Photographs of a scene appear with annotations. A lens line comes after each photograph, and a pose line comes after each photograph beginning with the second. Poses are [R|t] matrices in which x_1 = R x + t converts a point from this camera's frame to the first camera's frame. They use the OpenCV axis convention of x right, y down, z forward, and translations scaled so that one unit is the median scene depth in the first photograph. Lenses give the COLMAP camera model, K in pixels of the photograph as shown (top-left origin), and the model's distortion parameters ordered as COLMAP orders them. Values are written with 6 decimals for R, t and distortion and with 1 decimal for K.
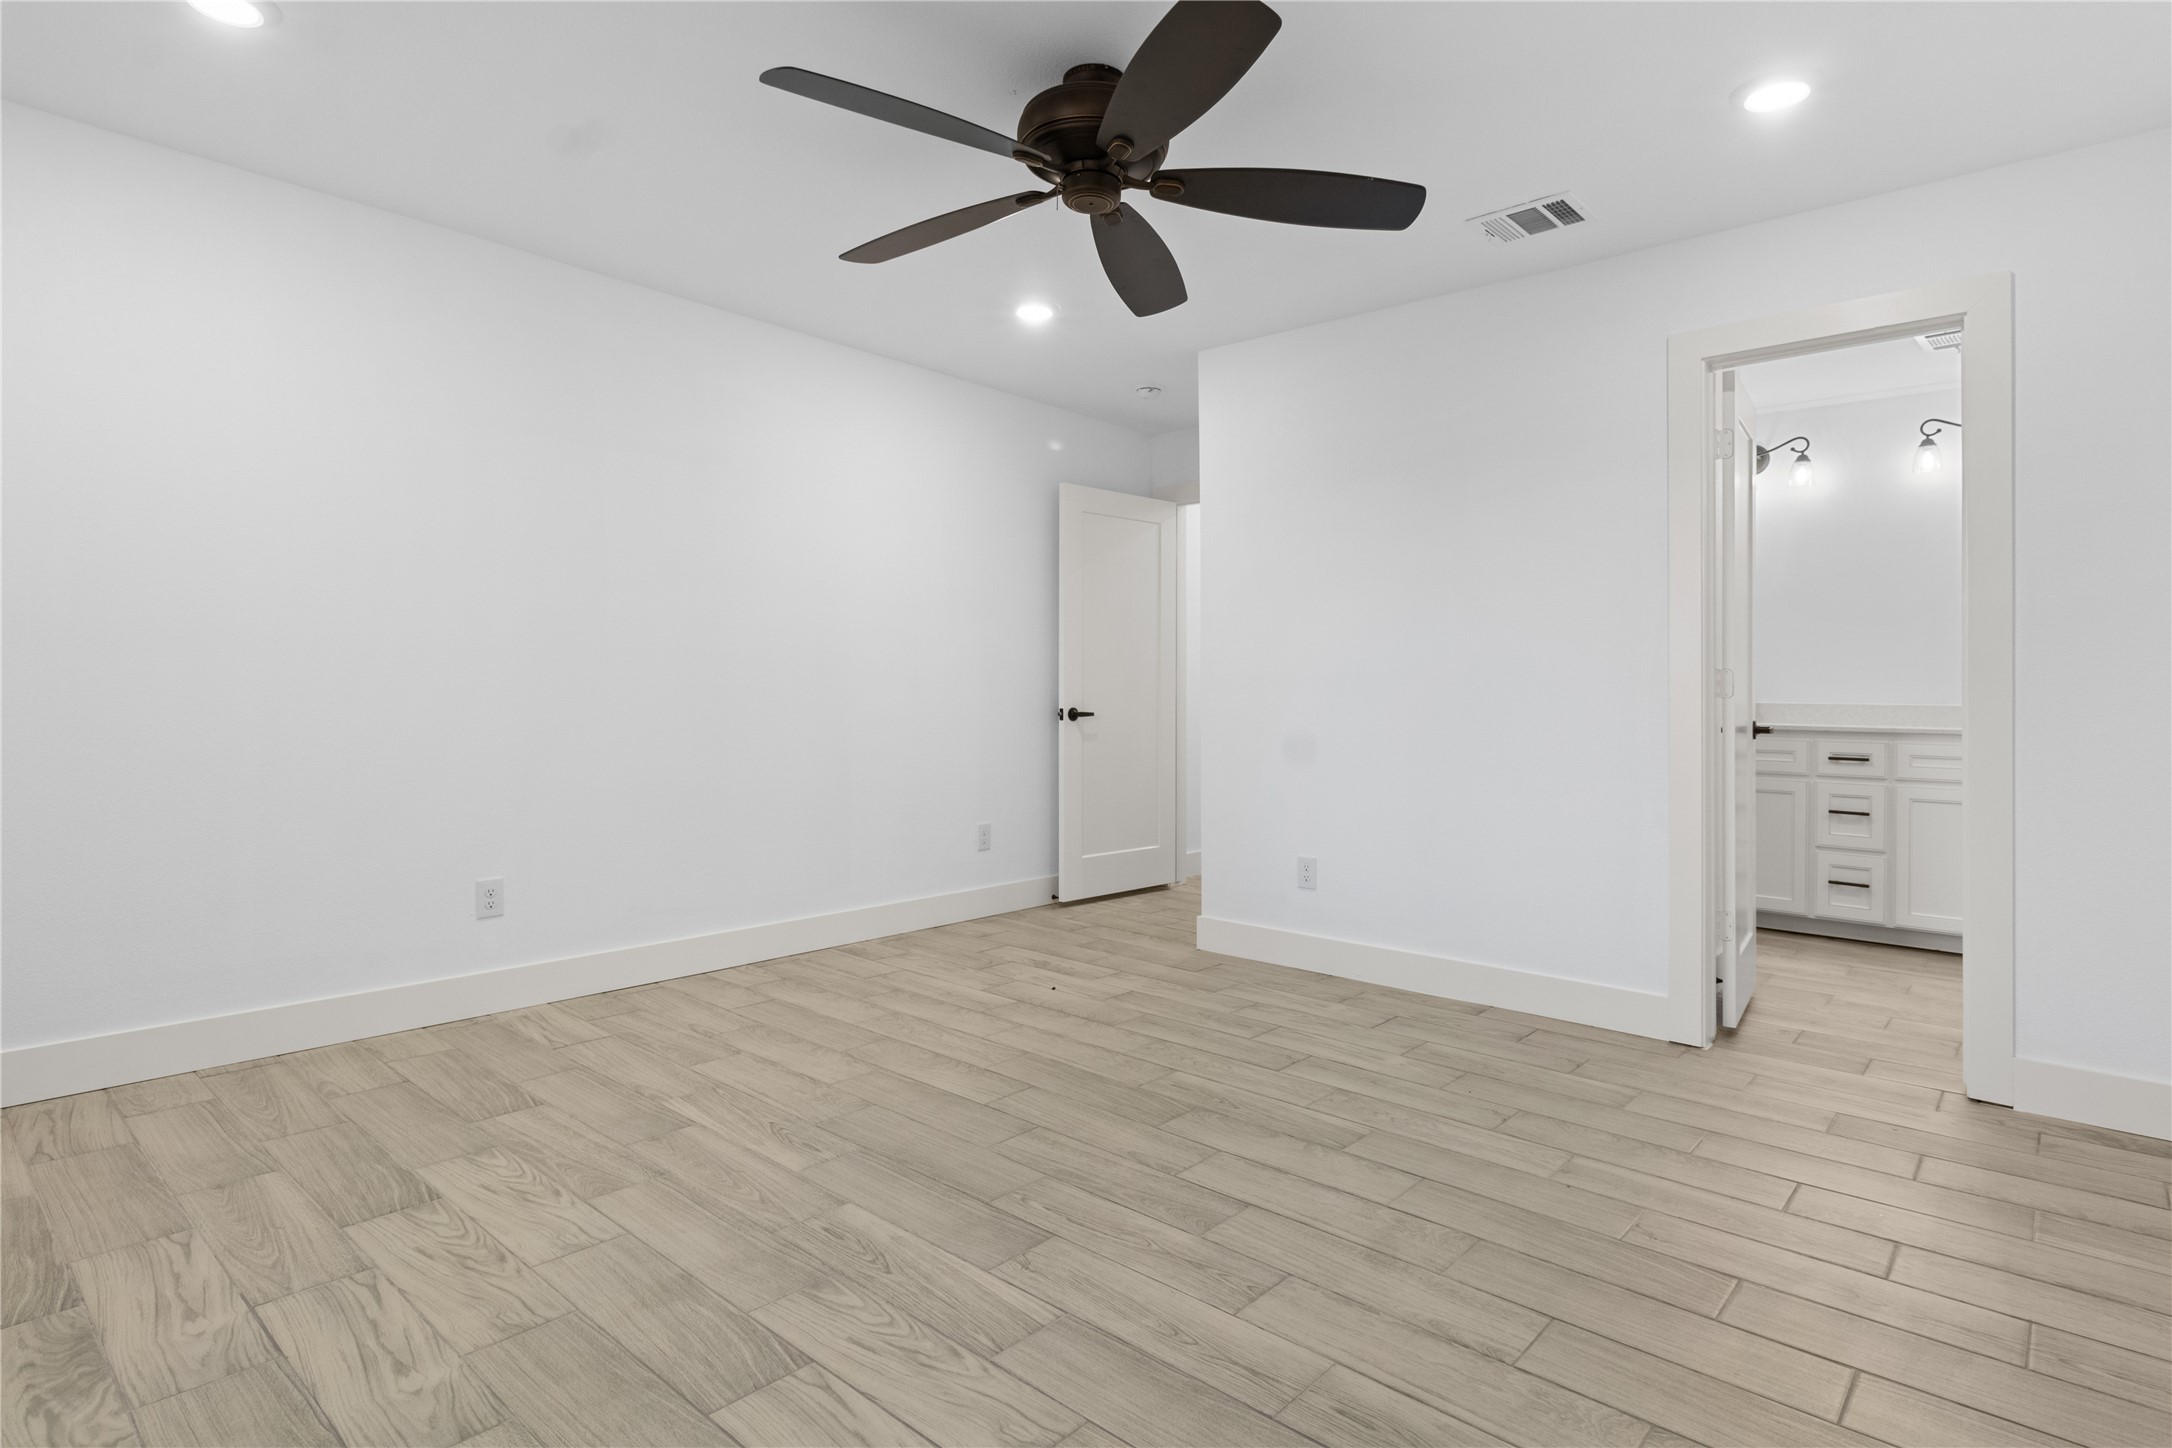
lens RADIAL K [[1088.9, 0, 1086.0], [0, 1088.9, 724.0], [0, 0, 1]] dist [0.001530, 0.000238]
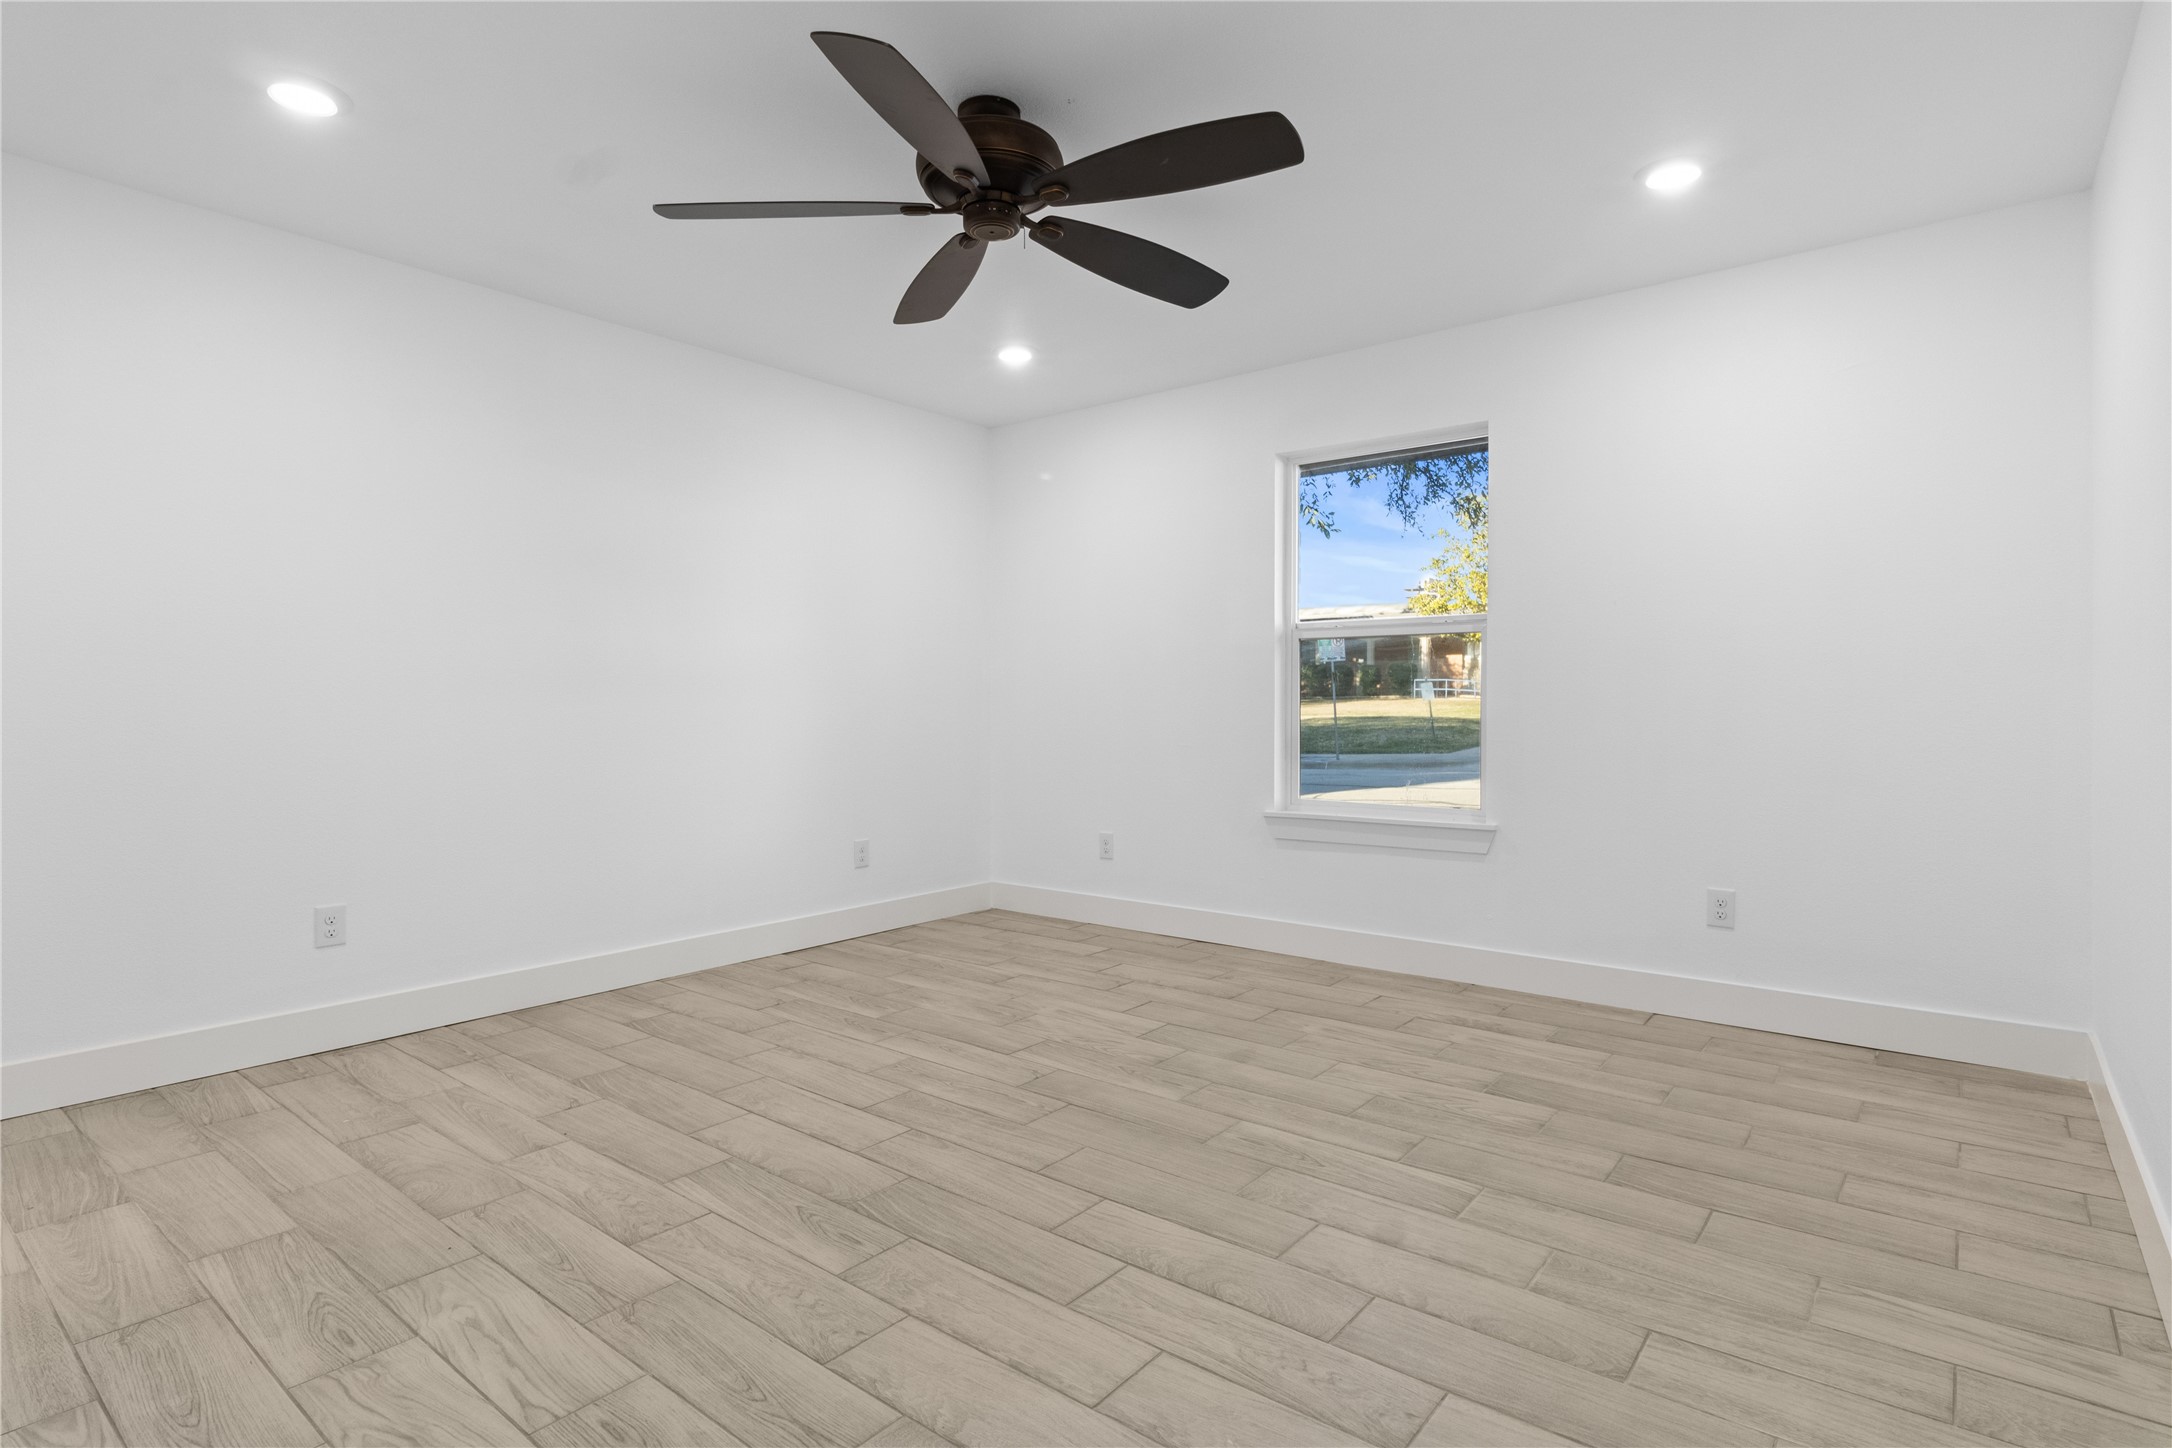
lens RADIAL K [[1088.9, 0, 1086.0], [0, 1088.9, 724.0], [0, 0, 1]] dist [0.001530, 0.000238]
pose [[-0.998867, -0.008994, -0.046724, -0.038807], [-0.011354, 0.998660, 0.050489, -0.059748], [0.046207, 0.050963, -0.997631, 1.929244]]
